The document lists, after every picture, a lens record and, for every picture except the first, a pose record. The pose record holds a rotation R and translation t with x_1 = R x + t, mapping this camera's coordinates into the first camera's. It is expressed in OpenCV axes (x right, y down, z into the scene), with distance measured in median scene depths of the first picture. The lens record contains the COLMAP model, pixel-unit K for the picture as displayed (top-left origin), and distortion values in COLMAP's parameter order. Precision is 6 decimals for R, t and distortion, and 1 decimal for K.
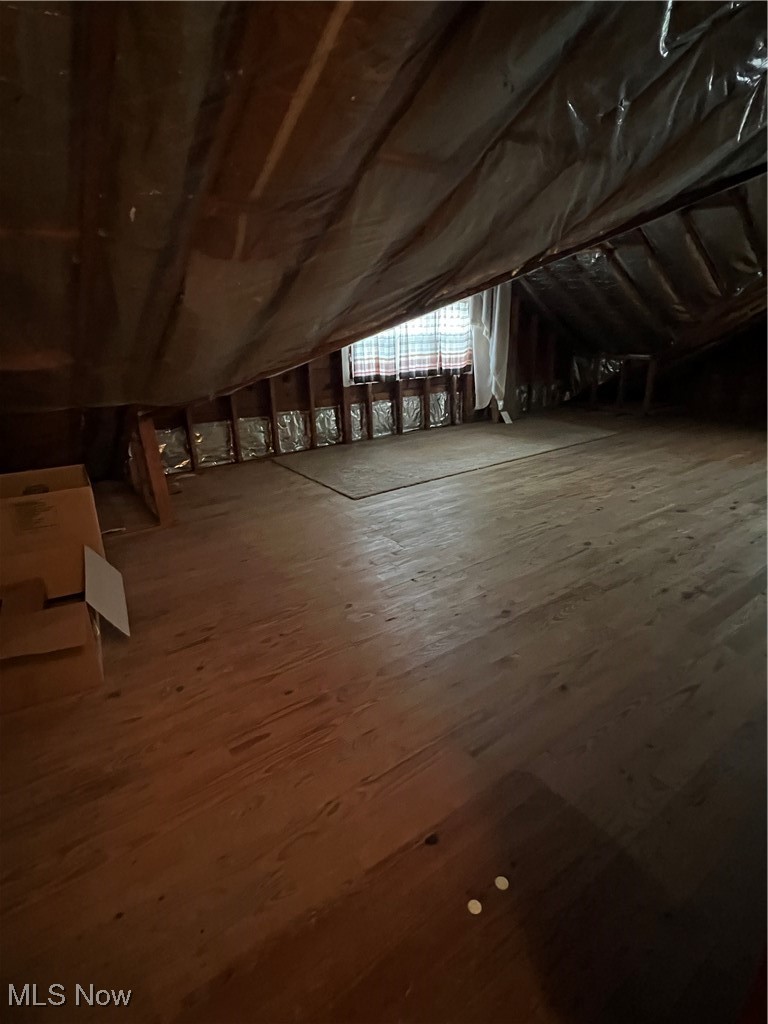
lens RADIAL K [[511.6, 0, 385.3], [0, 511.6, 513.2], [0, 0, 1]] dist [-0.002802, -0.000131]
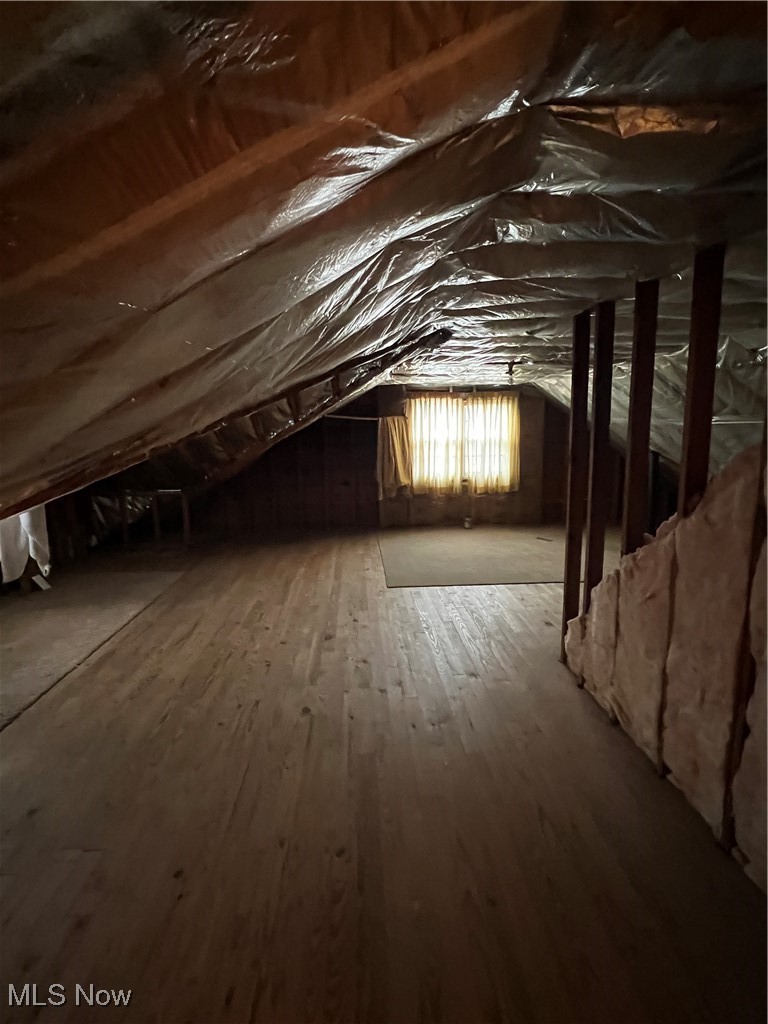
lens RADIAL K [[511.6, 0, 383.6], [0, 511.6, 511.6], [0, 0, 1]] dist [-0.002802, -0.000131]
pose [[0.534766, -0.113063, 0.837402, -0.130344], [0.302552, 0.950926, -0.064820, -0.094599], [-0.788979, 0.288021, 0.542731, 0.176235]]
